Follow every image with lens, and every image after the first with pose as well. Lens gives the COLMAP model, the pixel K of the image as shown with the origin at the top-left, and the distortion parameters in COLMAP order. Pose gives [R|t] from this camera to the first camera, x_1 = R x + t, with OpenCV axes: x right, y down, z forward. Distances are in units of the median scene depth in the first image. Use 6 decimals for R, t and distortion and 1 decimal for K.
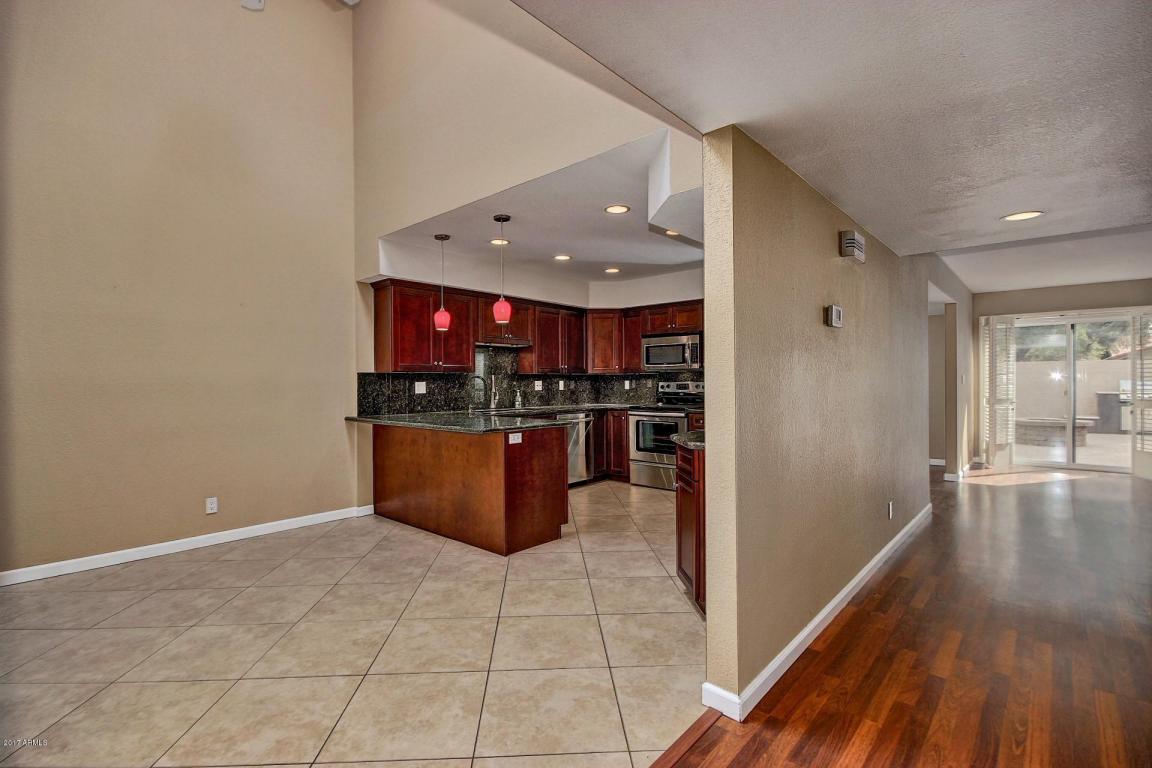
lens RADIAL K [[530.1, 0, 580.5], [0, 530.1, 384.8], [0, 0, 1]] dist [-0.002399, -0.000590]
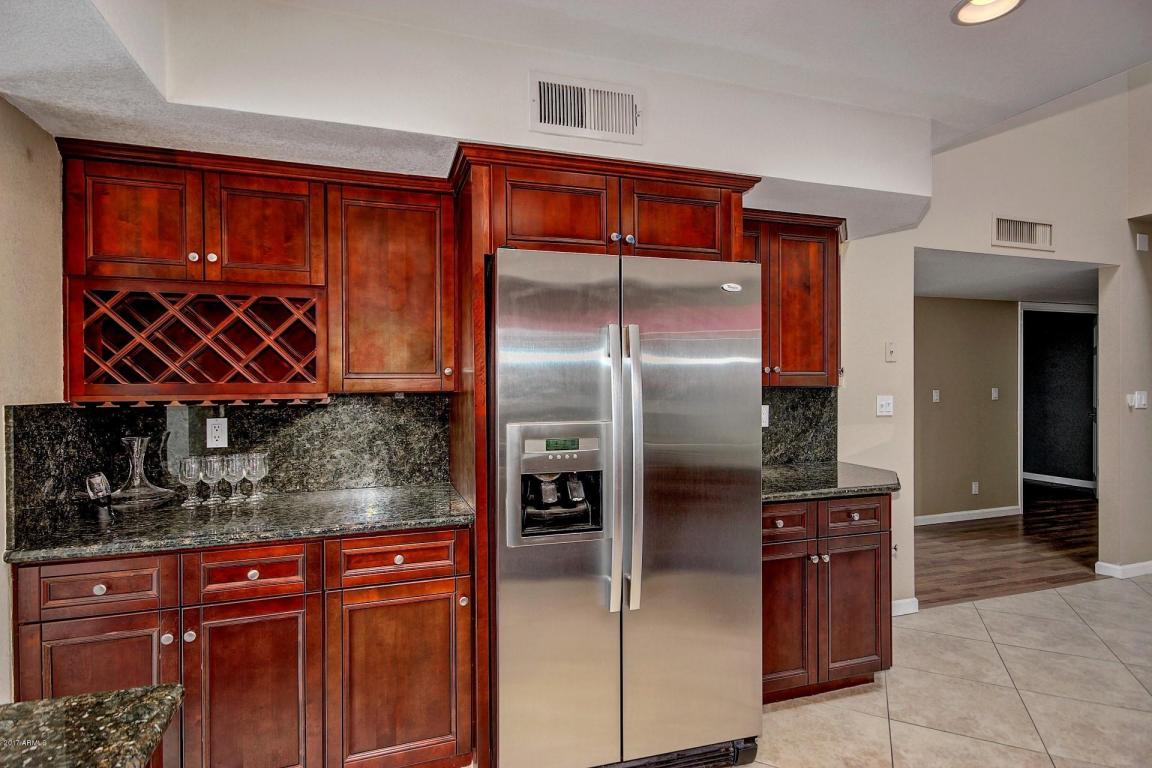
lens RADIAL K [[591.4, 0, 570.3], [0, 591.4, 384.5], [0, 0, 1]] dist [0.007350, -0.001891]
pose [[-0.863198, 0.005154, 0.504840, 0.078884], [0.014127, 0.999803, 0.013948, -0.034609], [-0.504668, 0.019172, -0.863100, 1.042742]]
